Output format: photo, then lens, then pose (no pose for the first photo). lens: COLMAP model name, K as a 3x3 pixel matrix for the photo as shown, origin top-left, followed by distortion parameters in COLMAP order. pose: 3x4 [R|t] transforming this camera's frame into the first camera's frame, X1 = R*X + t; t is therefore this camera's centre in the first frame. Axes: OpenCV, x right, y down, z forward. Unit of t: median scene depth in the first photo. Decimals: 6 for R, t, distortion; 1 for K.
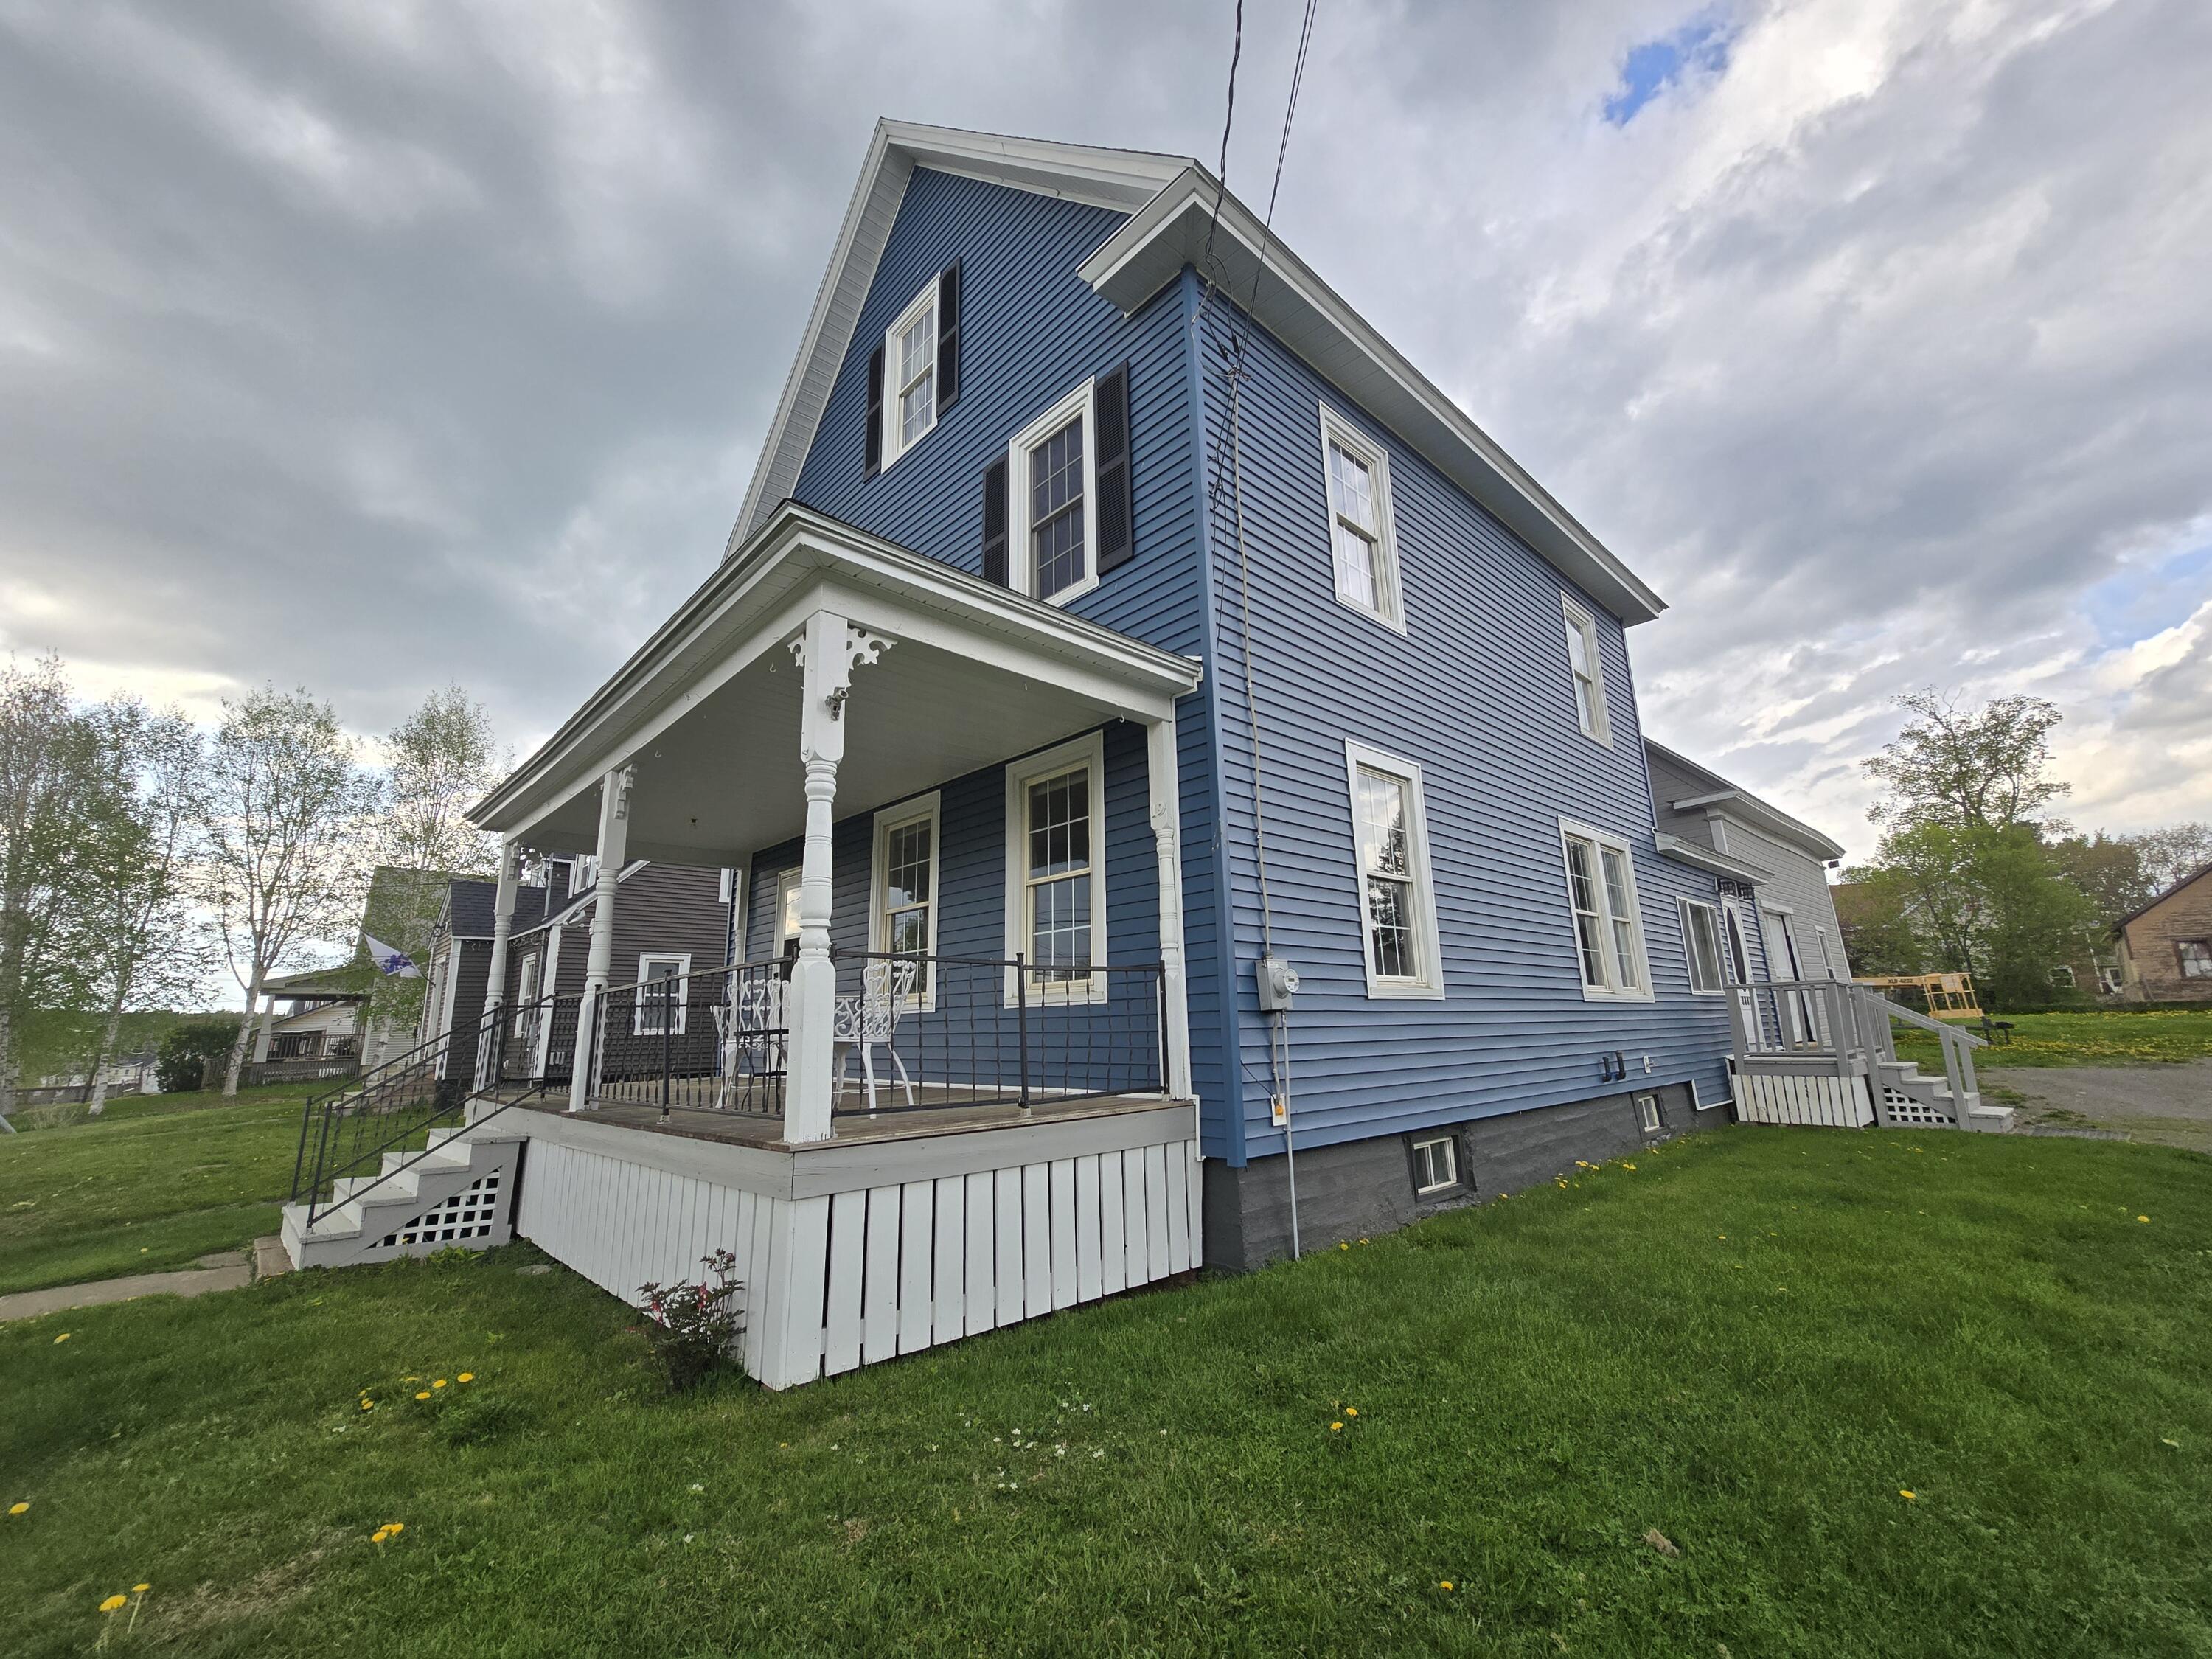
lens RADIAL K [[904.3, 0, 1097.7], [0, 904.3, 819.5], [0, 0, 1]] dist [-0.001134, 0.001970]
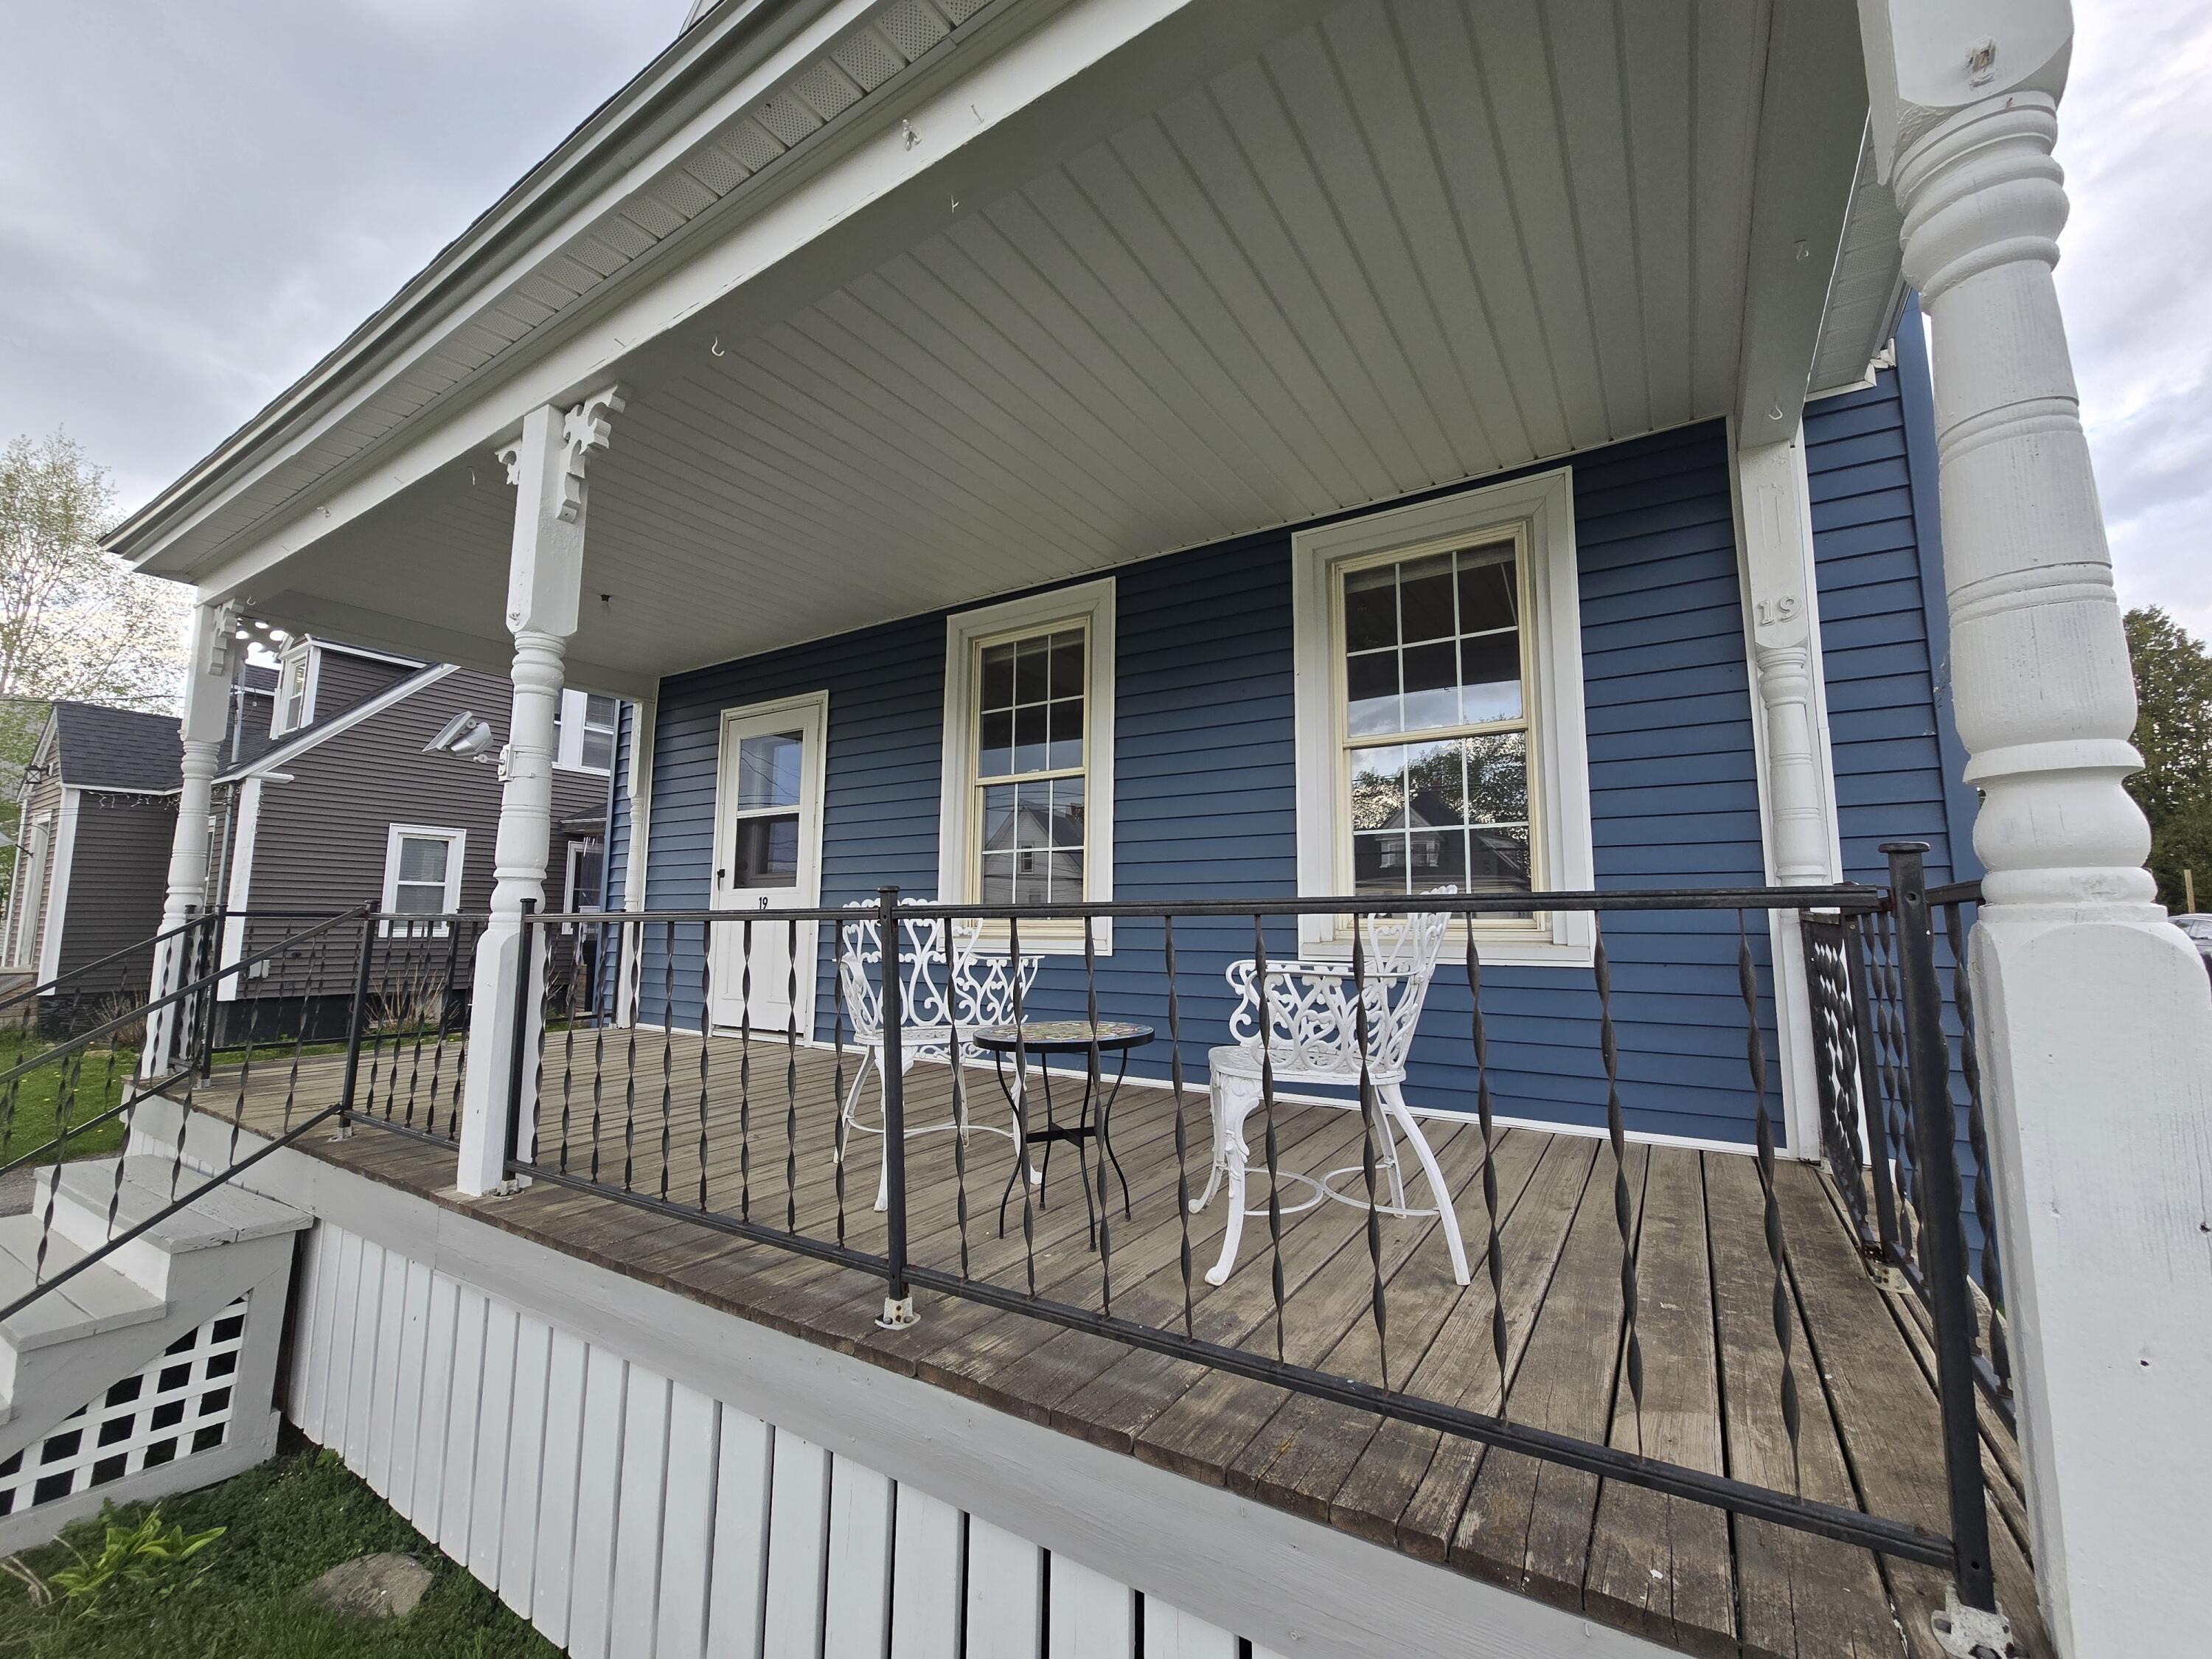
lens RADIAL K [[904.3, 0, 1097.7], [0, 904.3, 819.5], [0, 0, 1]] dist [-0.001134, 0.001970]
pose [[0.969750, 0.054566, 0.237923, -0.225183], [-0.080324, 0.991746, 0.099942, 0.046012], [-0.230506, -0.116030, 0.966128, 0.301424]]
